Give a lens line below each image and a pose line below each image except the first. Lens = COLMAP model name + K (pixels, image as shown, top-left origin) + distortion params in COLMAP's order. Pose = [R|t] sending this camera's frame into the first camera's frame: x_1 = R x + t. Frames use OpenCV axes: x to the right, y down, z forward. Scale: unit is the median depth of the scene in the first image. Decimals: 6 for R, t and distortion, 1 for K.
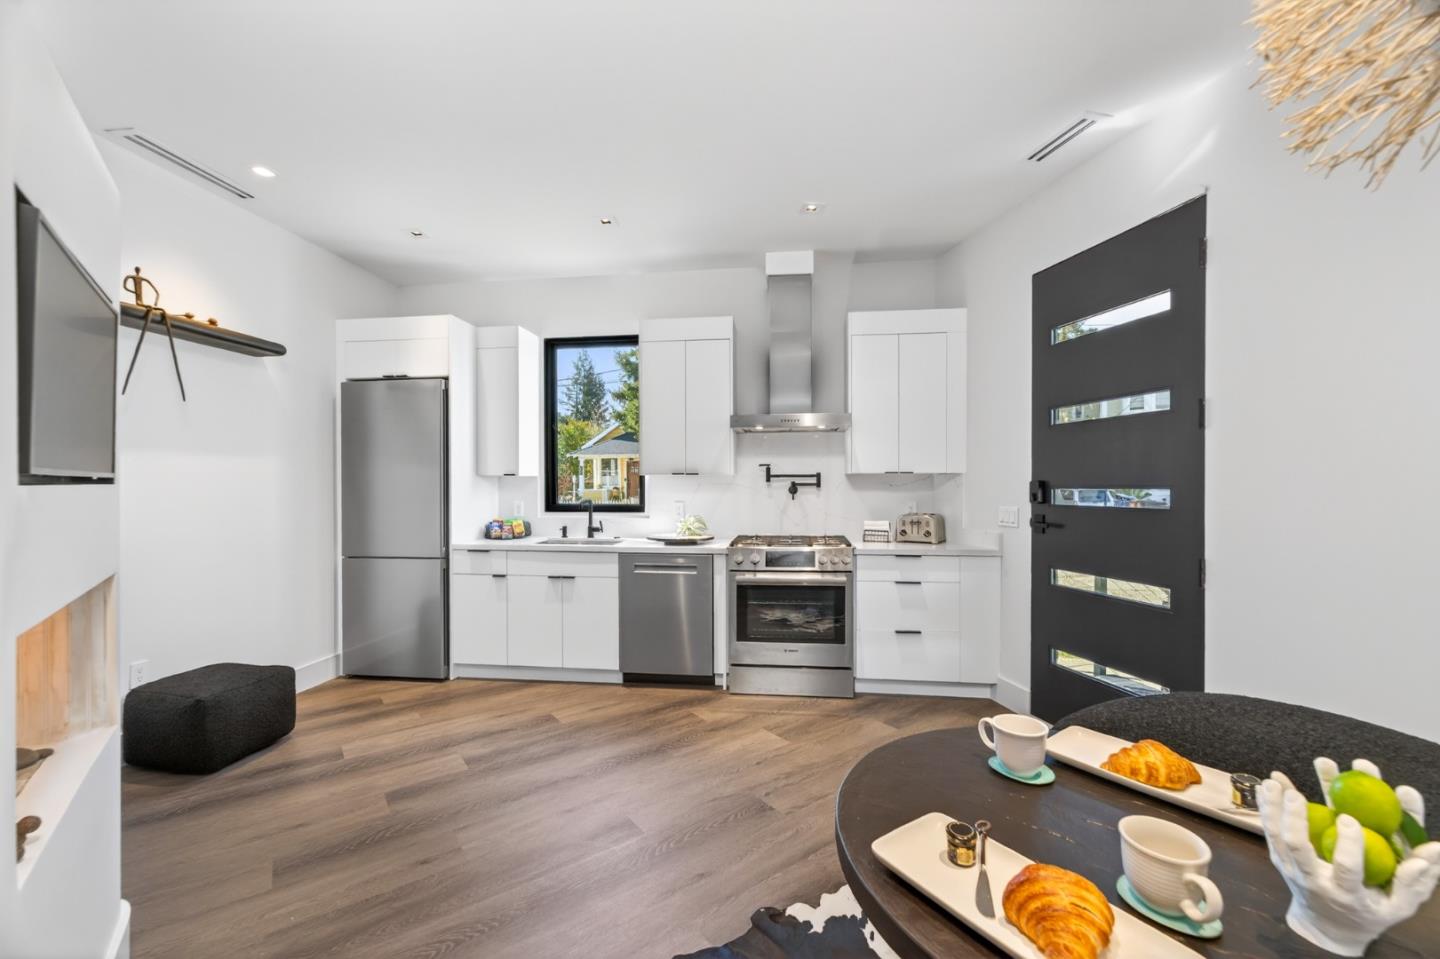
lens RADIAL K [[573.4, 0, 720.0], [0, 573.4, 479.5], [0, 0, 1]] dist [-0.001162, -0.000055]
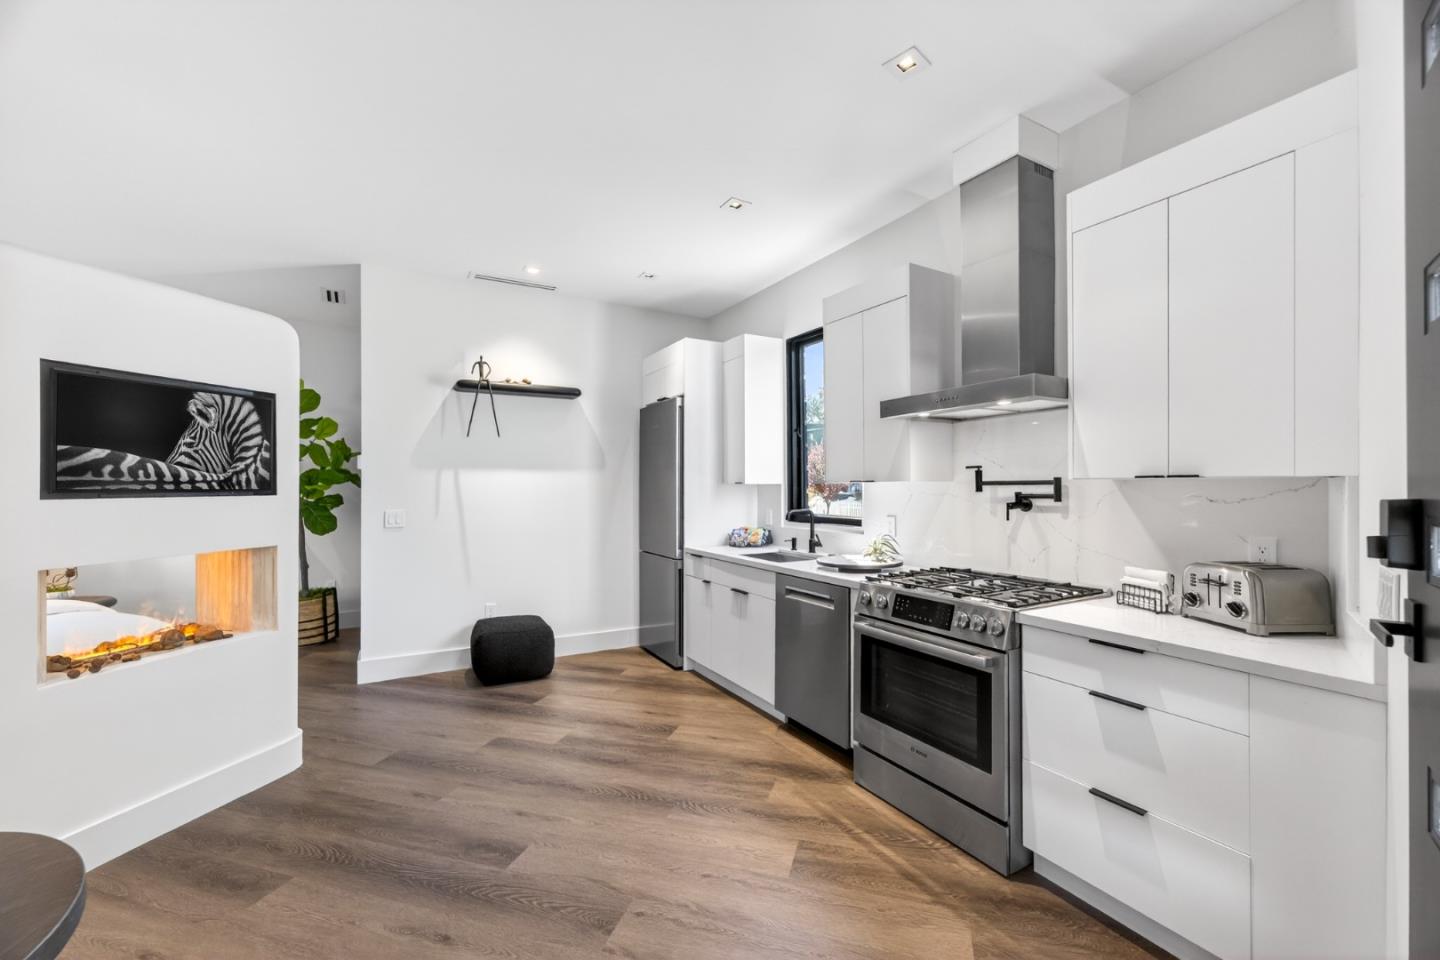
lens RADIAL K [[563.5, 0, 662.5], [0, 563.5, 479.5], [0, 0, 1]] dist [-0.000172, -0.000042]
pose [[0.610888, -0.011539, -0.791633, 0.423315], [0.004872, 0.999930, -0.010815, -0.005768], [0.791702, 0.002750, 0.610901, 0.351405]]
